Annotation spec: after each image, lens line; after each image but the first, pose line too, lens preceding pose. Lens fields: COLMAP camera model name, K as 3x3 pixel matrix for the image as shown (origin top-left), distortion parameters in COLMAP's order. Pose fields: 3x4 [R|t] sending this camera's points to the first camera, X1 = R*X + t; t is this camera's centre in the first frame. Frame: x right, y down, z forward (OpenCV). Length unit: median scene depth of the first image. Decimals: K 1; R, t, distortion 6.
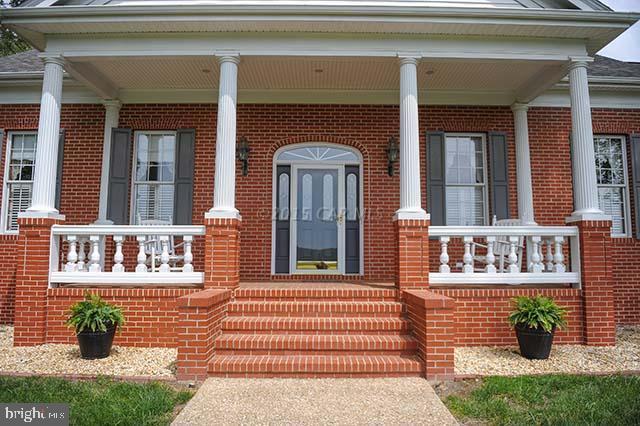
lens RADIAL K [[439.2, 0, 320.0], [0, 439.2, 213.0], [0, 0, 1]] dist [-0.052529, -0.000524]
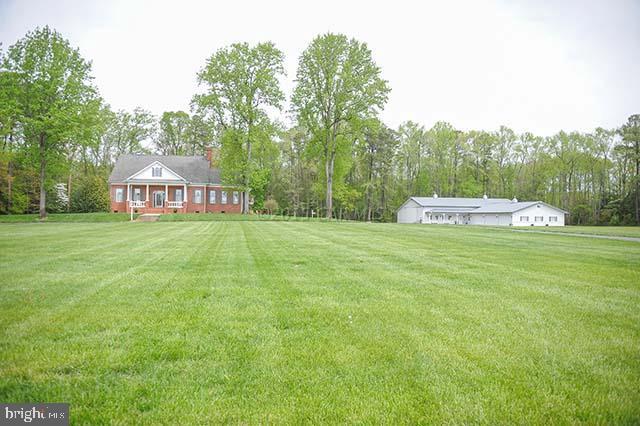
lens RADIAL K [[439.2, 0, 320.0], [0, 439.2, 213.0], [0, 0, 1]] dist [-0.052529, -0.000524]
pose [[0.979757, 0.006659, 0.200081, 1.390737], [-0.027380, 0.994512, 0.100978, -0.690532], [-0.198310, -0.104412, 0.974562, -7.982790]]
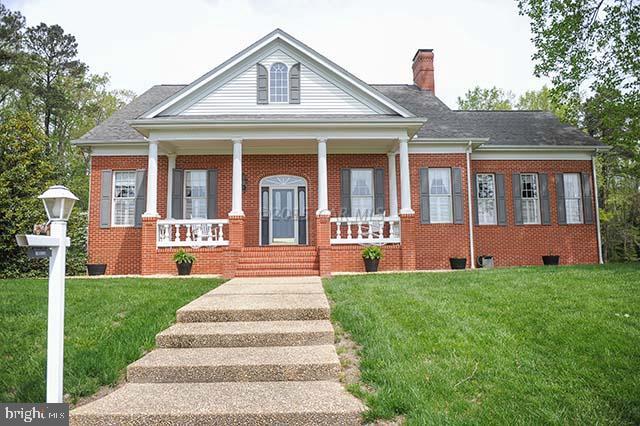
lens RADIAL K [[439.2, 0, 320.0], [0, 439.2, 213.0], [0, 0, 1]] dist [-0.052529, -0.000524]
pose [[0.999526, -0.016789, 0.025800, 0.112858], [0.016711, 0.999855, 0.003238, -0.001223], [-0.025851, -0.002806, 0.999662, -0.980036]]
